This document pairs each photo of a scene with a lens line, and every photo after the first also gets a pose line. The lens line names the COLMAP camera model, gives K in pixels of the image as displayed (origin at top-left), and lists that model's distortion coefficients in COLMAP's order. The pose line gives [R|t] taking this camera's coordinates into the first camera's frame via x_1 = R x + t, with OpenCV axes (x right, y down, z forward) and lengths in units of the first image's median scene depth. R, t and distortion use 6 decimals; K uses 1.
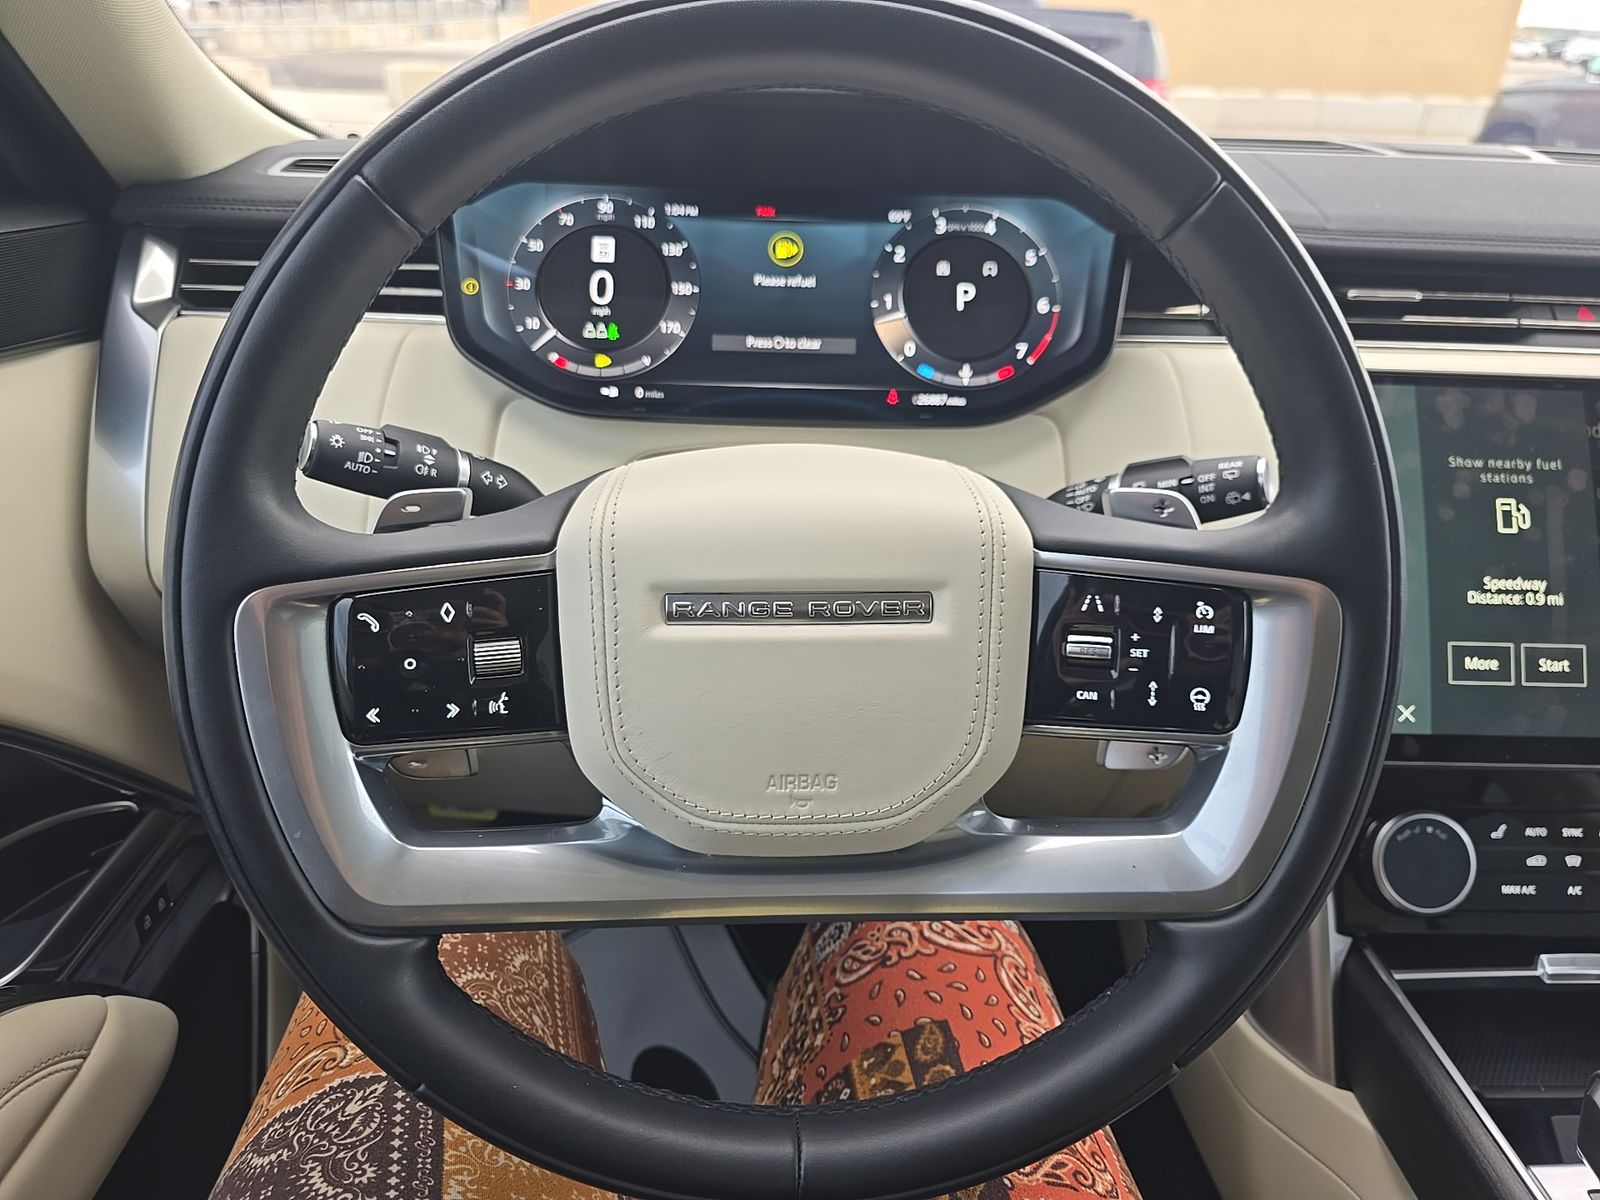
lens RADIAL K [[1103.2, 0, 808.5], [0, 1103.2, 607.5], [0, 0, 1]] dist [-0.002883, -0.006815]
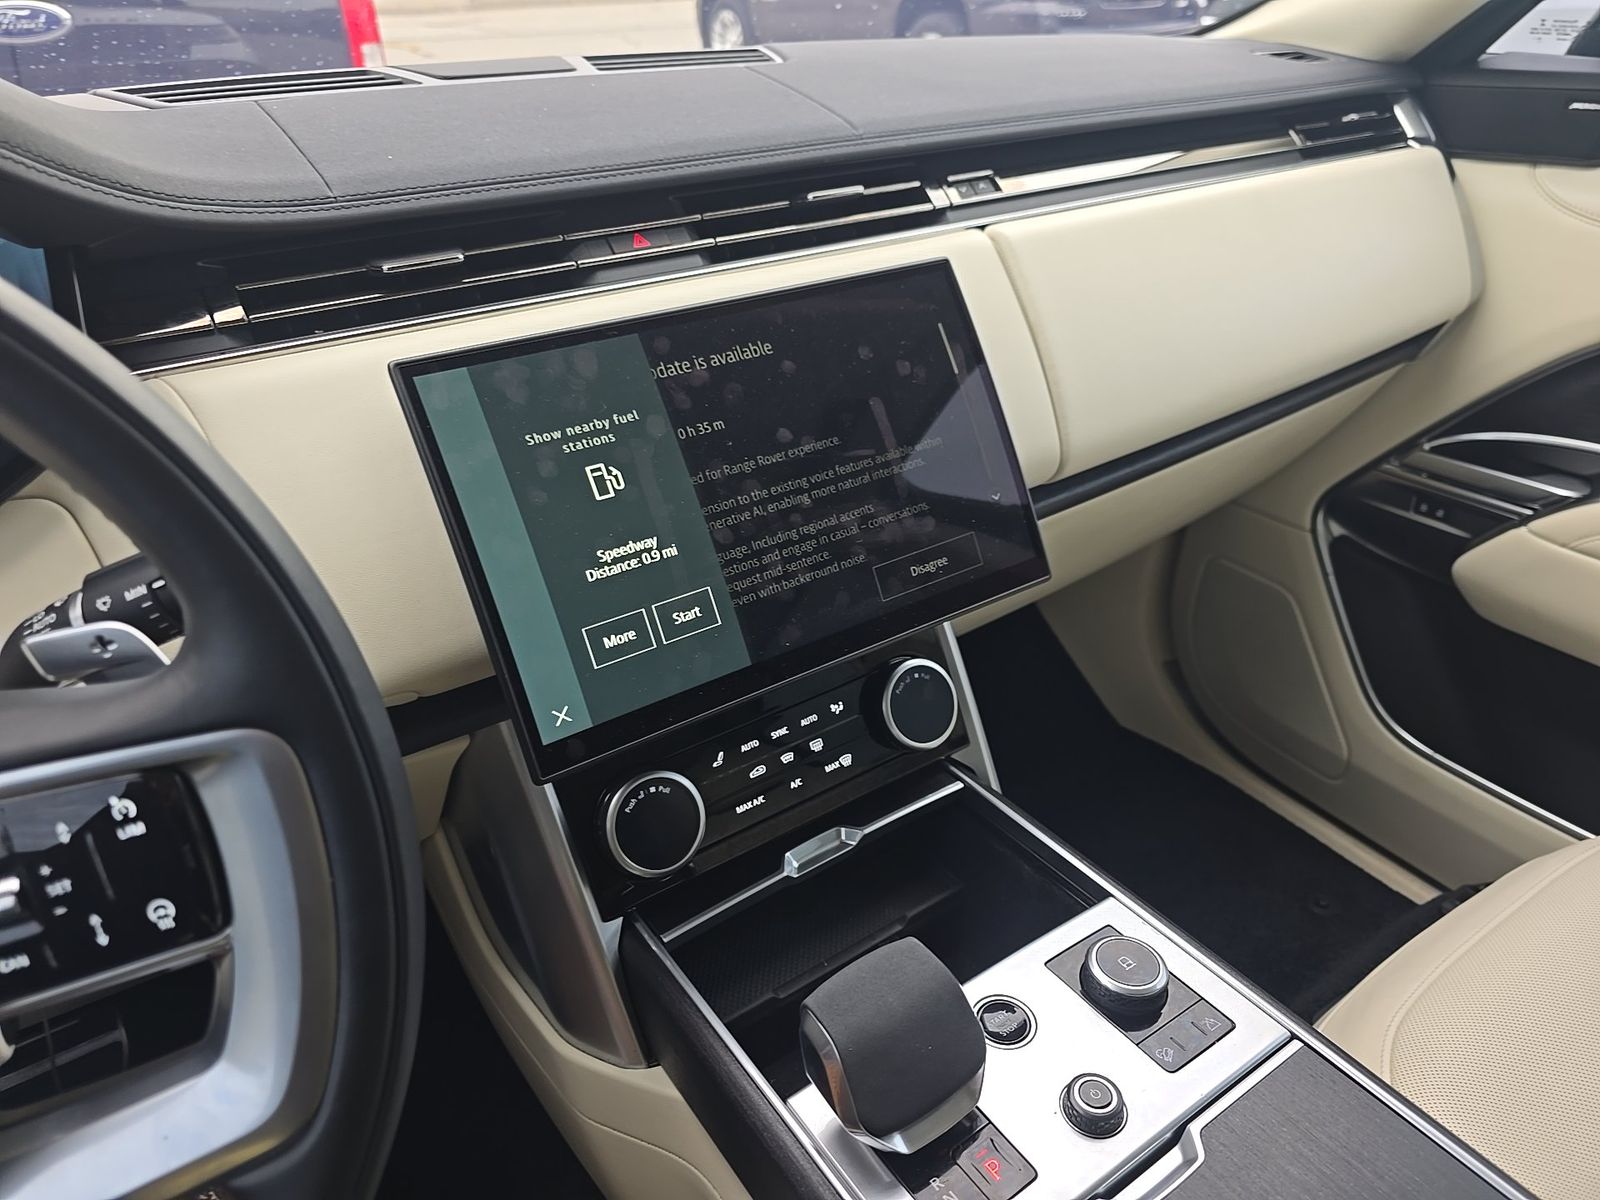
lens RADIAL K [[1056.8, 0, 800.2], [0, 1056.8, 604.2], [0, 0, 1]] dist [0.058077, -0.061549]
pose [[0.836973, -0.326885, 0.438887, 0.406433], [0.282580, 0.944960, 0.164921, -0.102387], [-0.468641, -0.014013, 0.883277, 0.118801]]
